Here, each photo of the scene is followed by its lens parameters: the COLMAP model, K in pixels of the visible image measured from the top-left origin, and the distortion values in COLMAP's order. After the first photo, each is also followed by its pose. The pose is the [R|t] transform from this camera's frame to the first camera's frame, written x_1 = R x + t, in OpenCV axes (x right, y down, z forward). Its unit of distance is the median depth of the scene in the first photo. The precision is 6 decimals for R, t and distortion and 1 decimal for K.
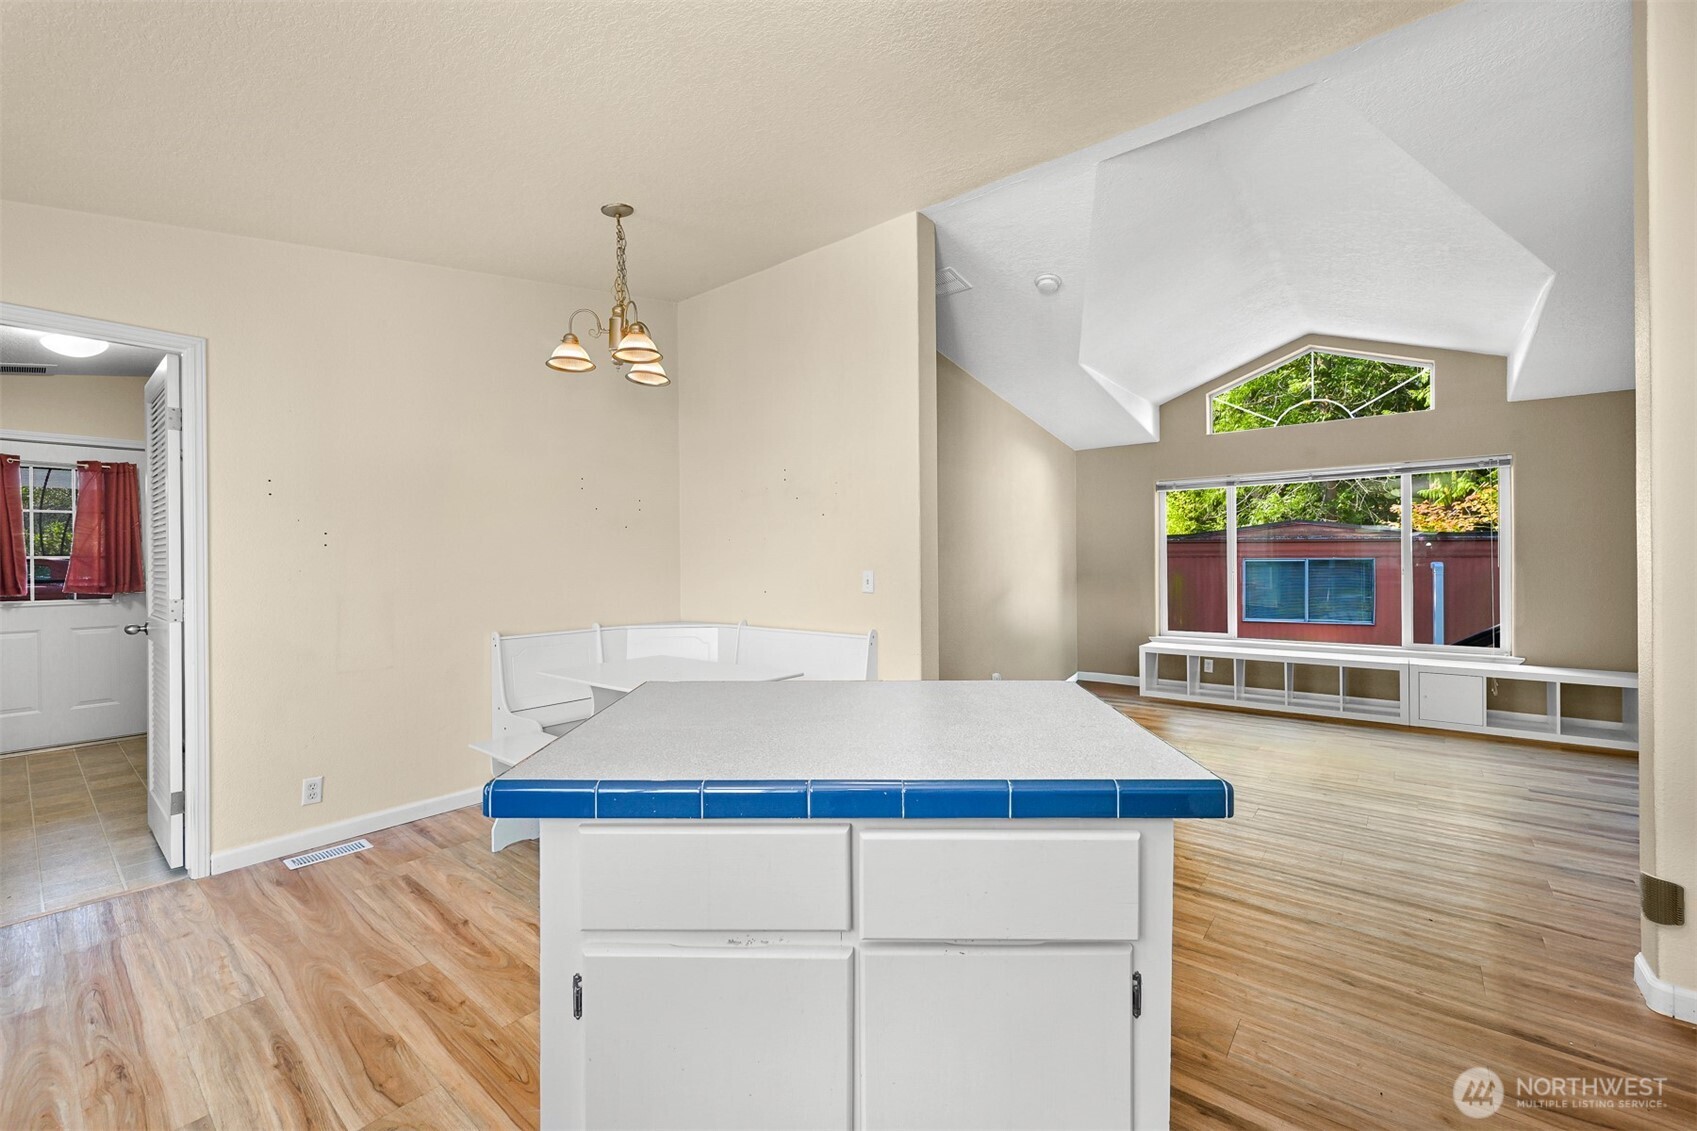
lens RADIAL K [[688.8, 0, 859.4], [0, 688.8, 563.3], [0, 0, 1]] dist [-0.001181, -0.000451]
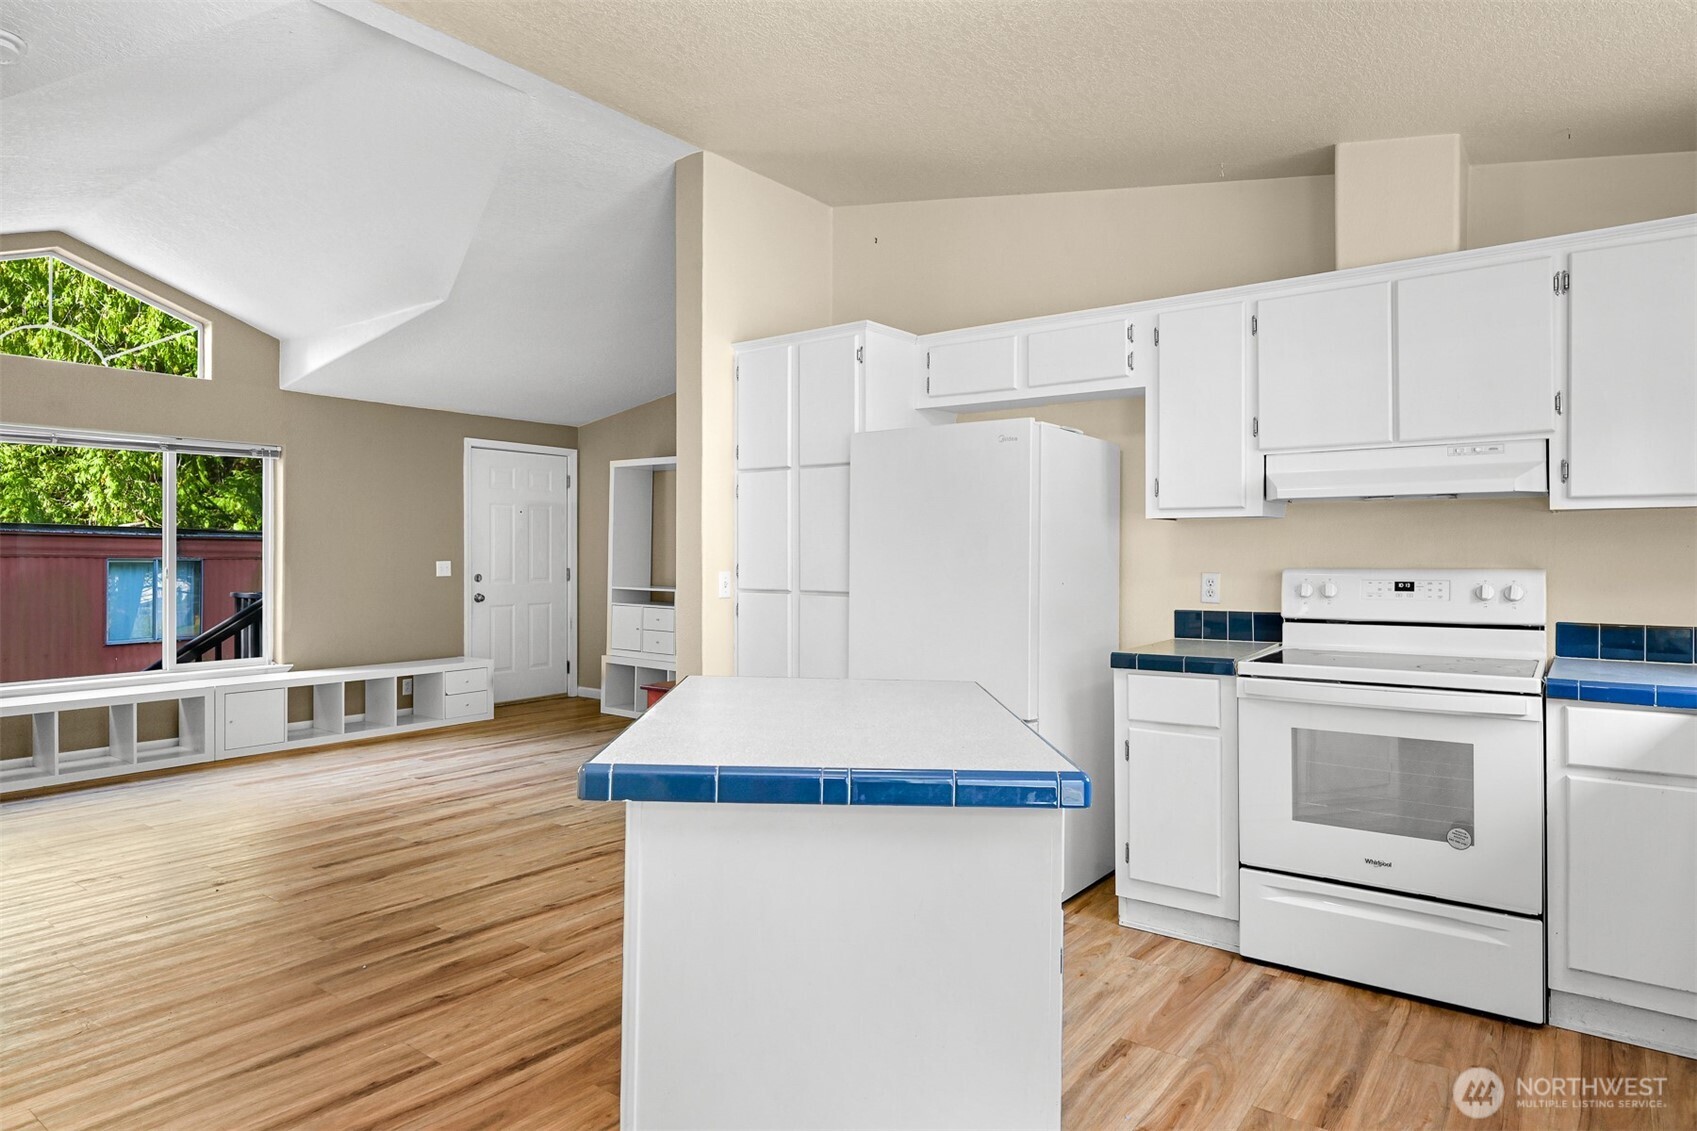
lens RADIAL K [[982.4, 0, 836.6], [0, 982.4, 555.1], [0, 0, 1]] dist [-0.000190, -0.001344]
pose [[-0.019733, 0.007413, 0.999778, -0.361285], [0.002678, 0.999969, -0.007362, 0.000205], [-0.999802, 0.002532, -0.019753, 0.252258]]
